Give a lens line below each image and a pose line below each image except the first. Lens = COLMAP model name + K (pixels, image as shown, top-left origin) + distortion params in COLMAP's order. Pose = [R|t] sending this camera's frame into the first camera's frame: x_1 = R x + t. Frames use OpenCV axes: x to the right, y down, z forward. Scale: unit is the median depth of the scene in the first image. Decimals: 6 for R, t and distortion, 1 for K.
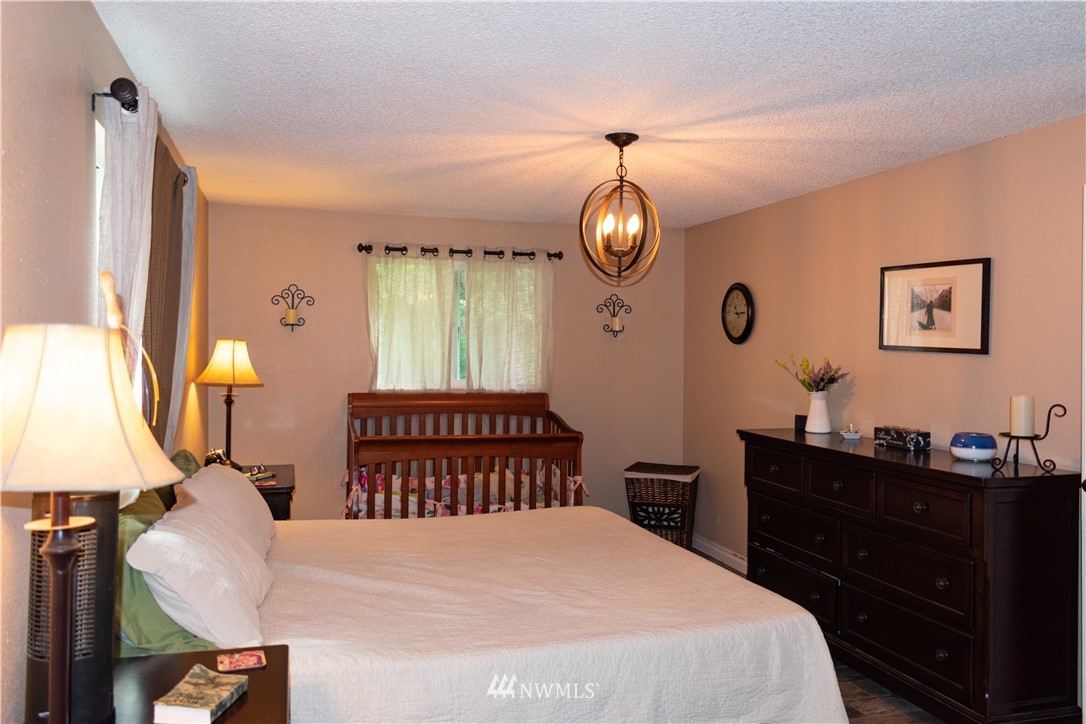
lens RADIAL K [[872.9, 0, 542.9], [0, 872.9, 336.9], [0, 0, 1]] dist [-0.002166, 0.000672]
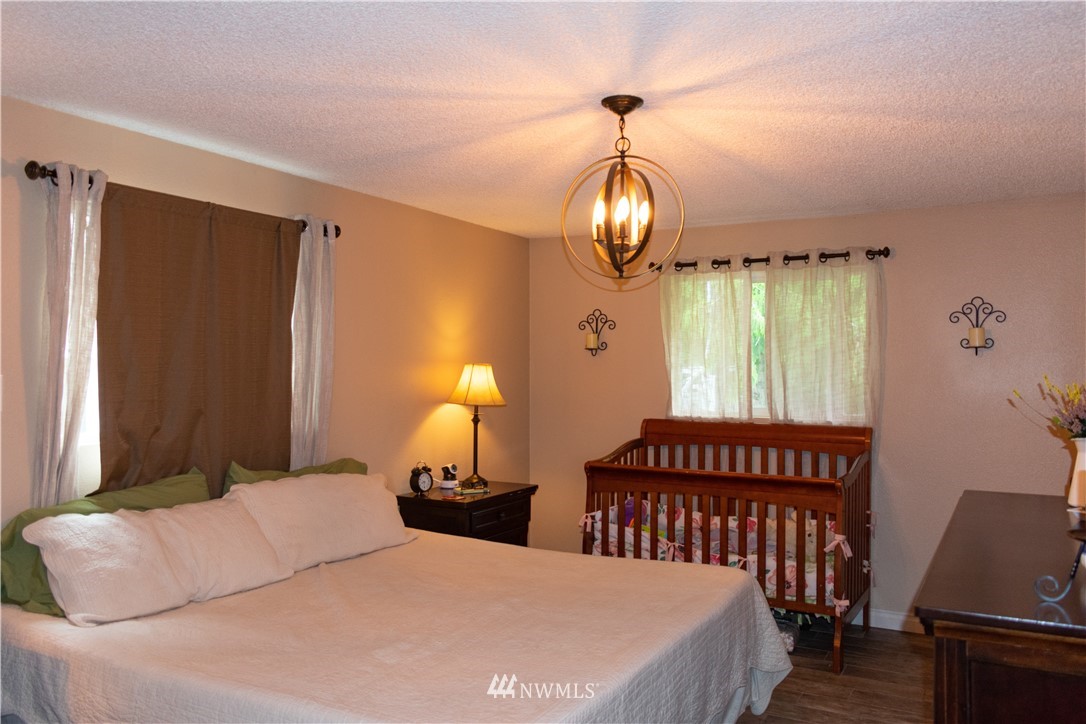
lens RADIAL K [[867.2, 0, 543.0], [0, 867.2, 362.0], [0, 0, 1]] dist [-0.000529, 0.006149]
pose [[0.682326, -0.013373, -0.730925, 0.427544], [0.009195, 0.999911, -0.009711, 0.010732], [0.730990, -0.000095, 0.682388, 0.281961]]
